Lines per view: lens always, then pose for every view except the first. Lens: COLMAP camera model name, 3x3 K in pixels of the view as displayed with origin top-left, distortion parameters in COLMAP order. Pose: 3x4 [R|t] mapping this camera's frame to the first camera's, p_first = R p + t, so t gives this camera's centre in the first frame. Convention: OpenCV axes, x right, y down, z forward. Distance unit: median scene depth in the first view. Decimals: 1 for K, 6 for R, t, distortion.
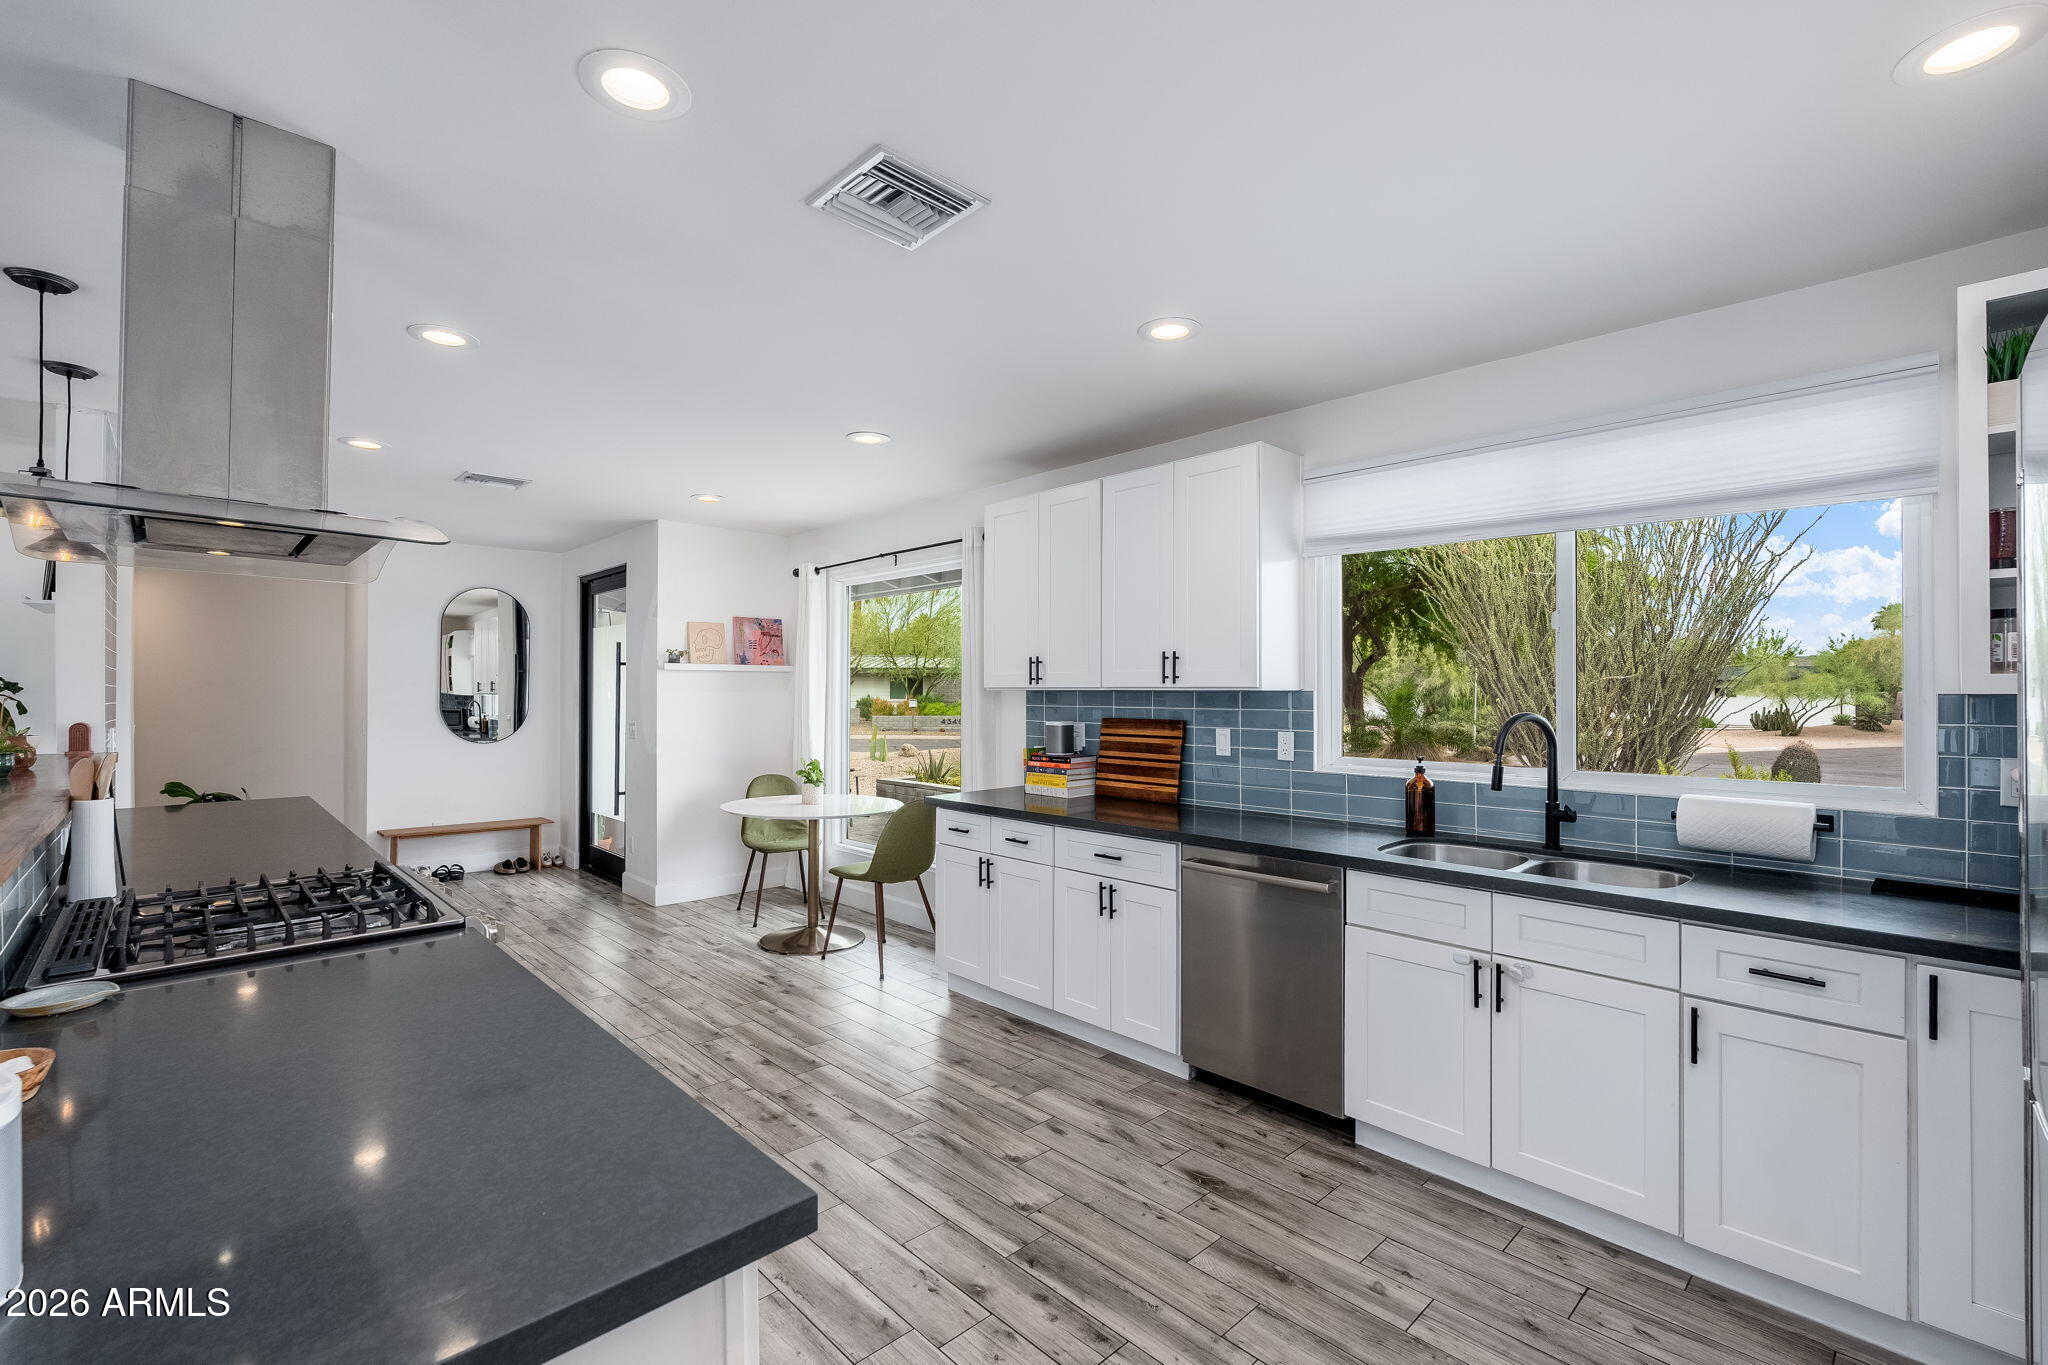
lens RADIAL K [[882.4, 0, 1024.4], [0, 882.4, 684.0], [0, 0, 1]] dist [-0.000986, 0.000252]
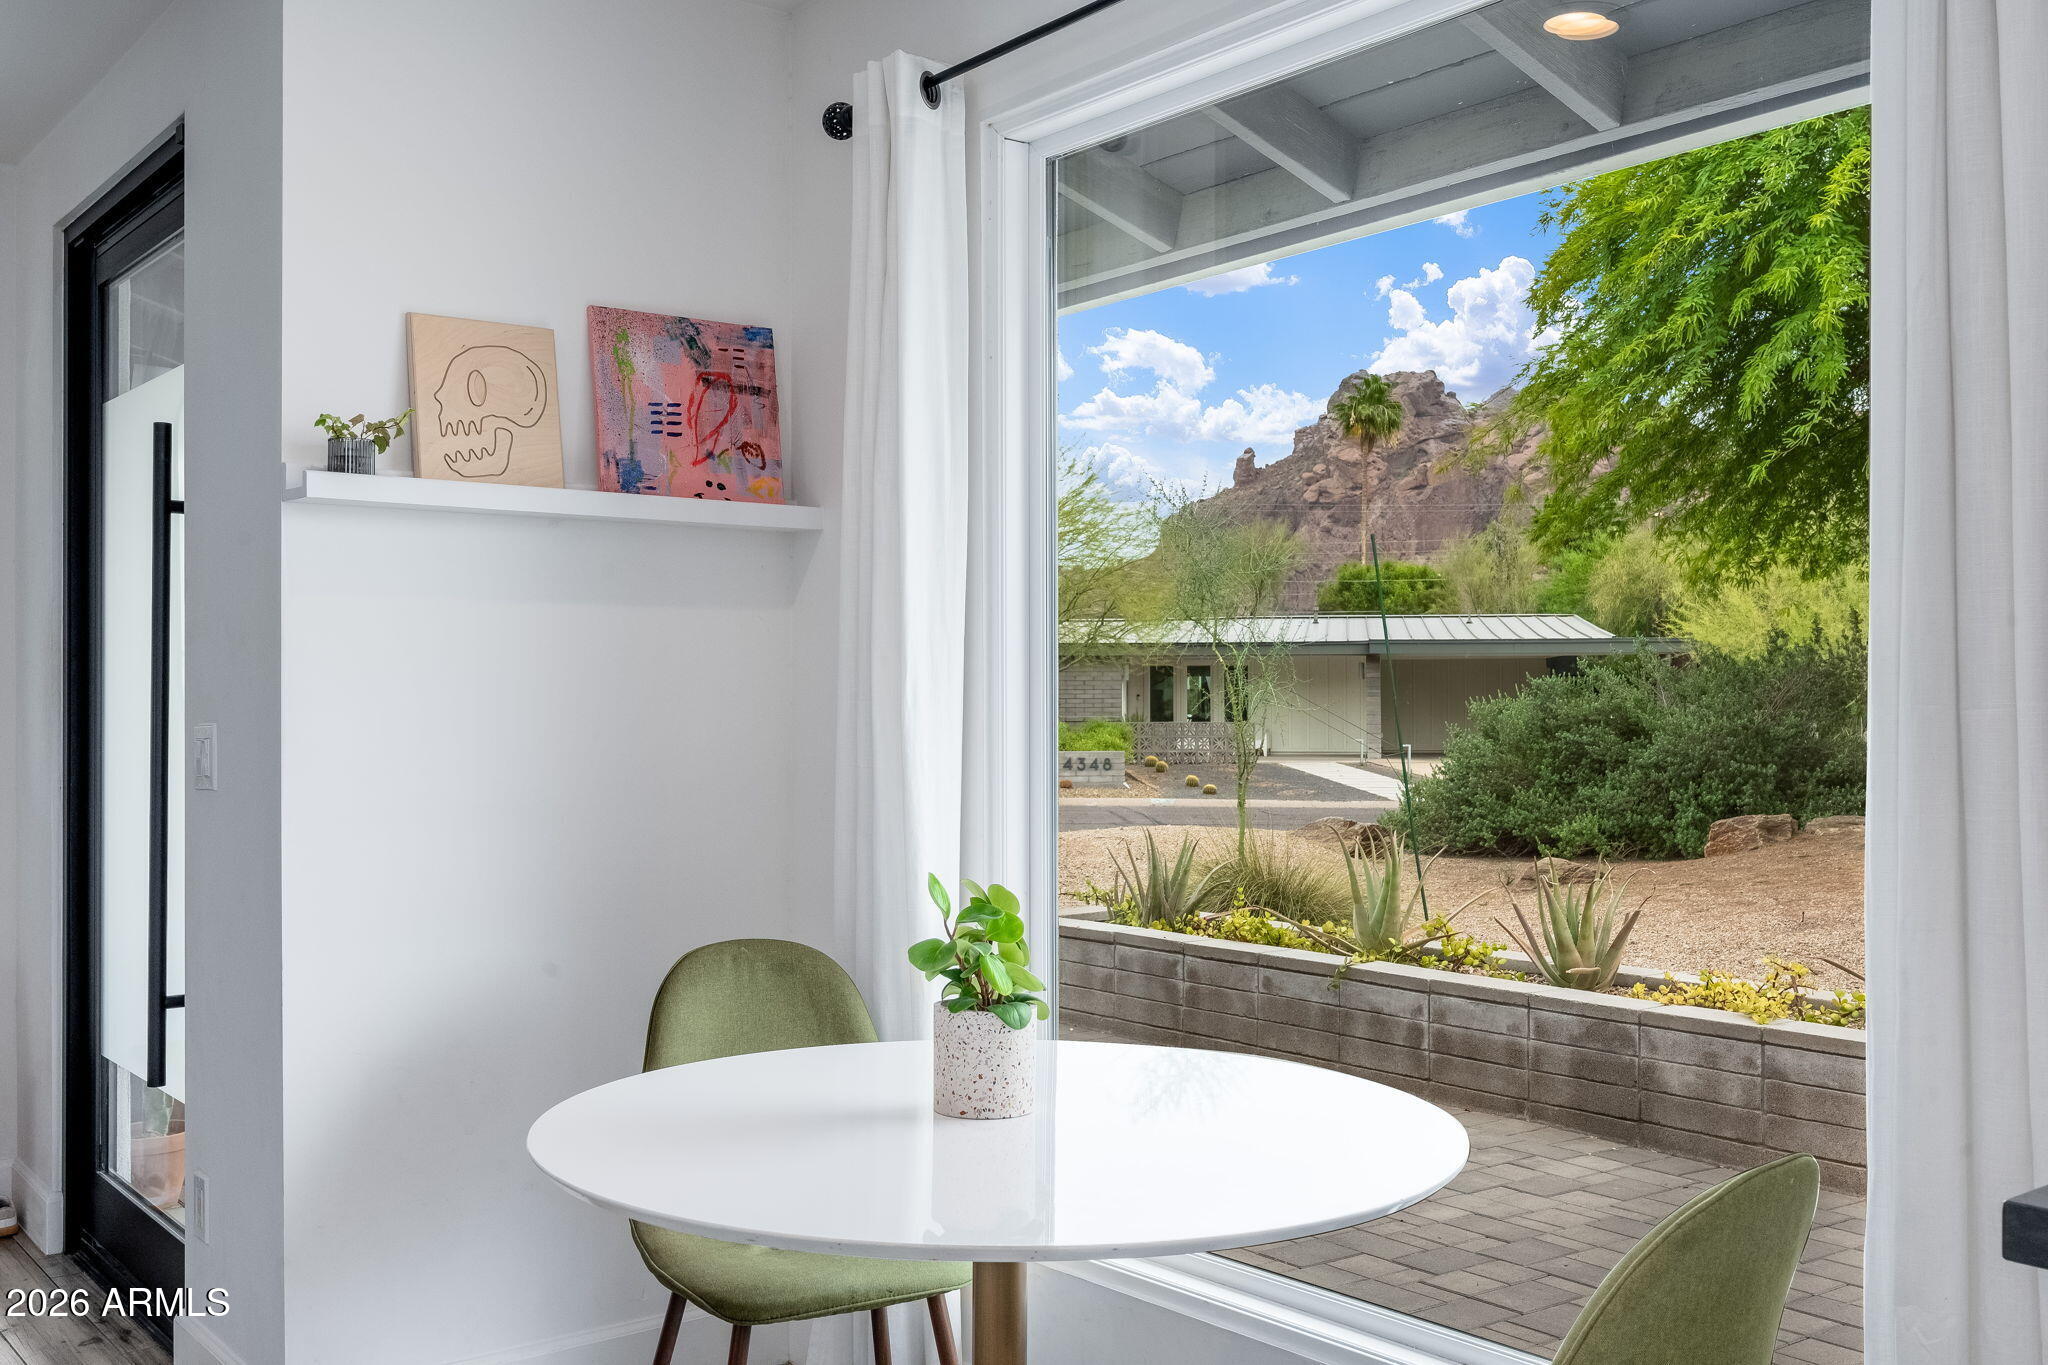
lens RADIAL K [[1849.5, 0, 1023.3], [0, 1849.5, 671.2], [0, 0, 1]] dist [0.011338, 0.001703]
pose [[0.996081, -0.006102, -0.088234, -0.245891], [0.005086, 0.999918, -0.011743, 0.053130], [0.088299, 0.011248, 0.996031, 0.742601]]
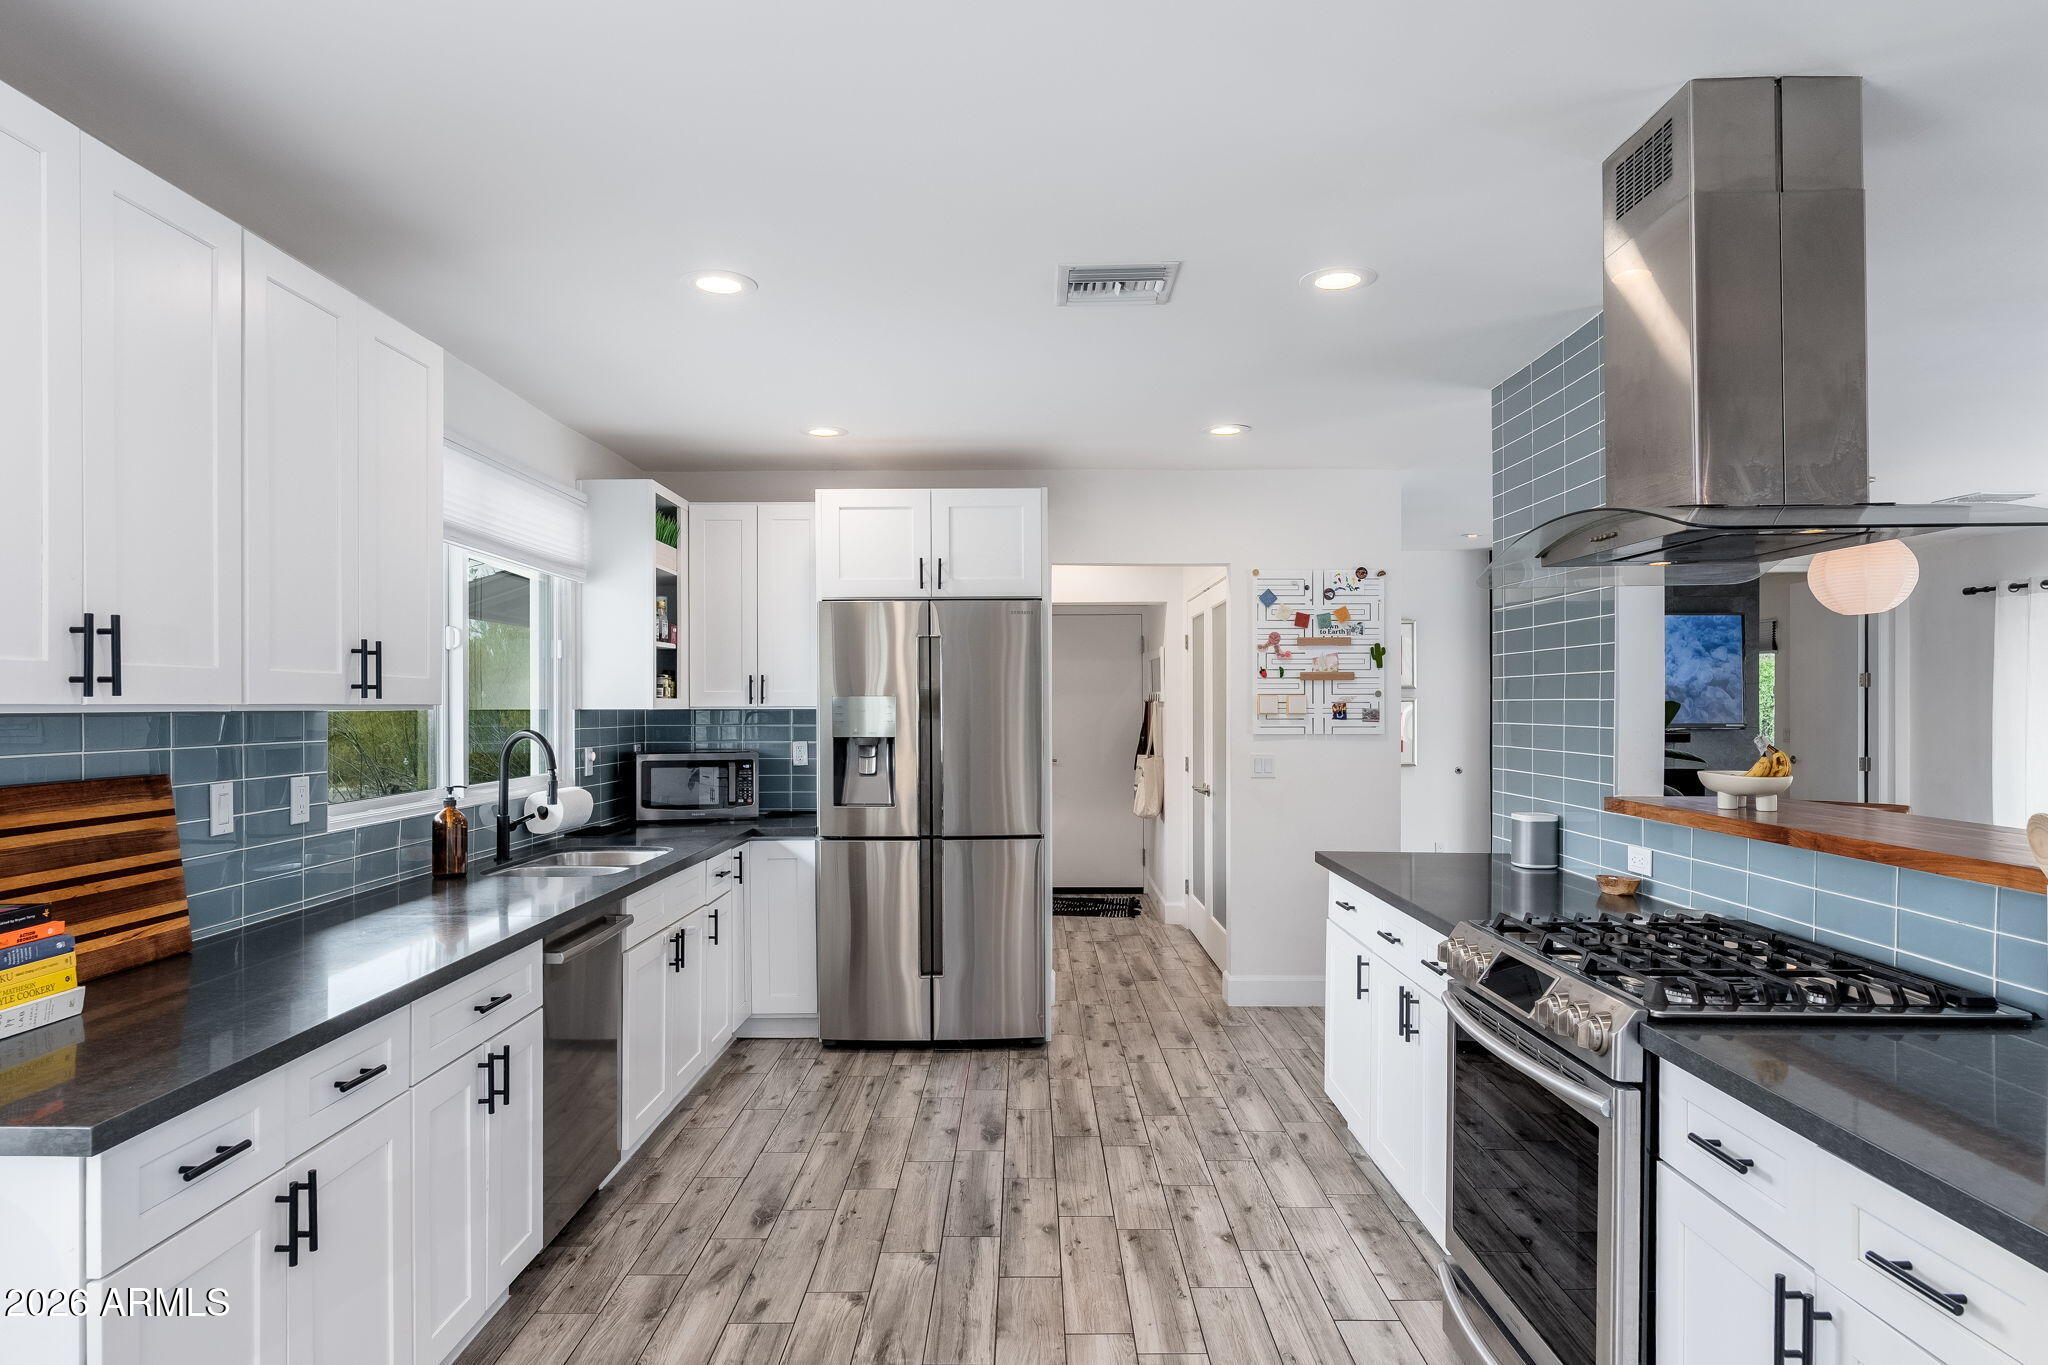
lens RADIAL K [[1186.3, 0, 1014.1], [0, 1186.3, 702.2], [0, 0, 1]] dist [-0.001804, 0.000247]
pose [[-0.711004, 0.000864, 0.703187, -0.574098], [-0.005808, 0.999958, -0.007102, 0.004356], [-0.703164, -0.009133, -0.710969, 1.104868]]
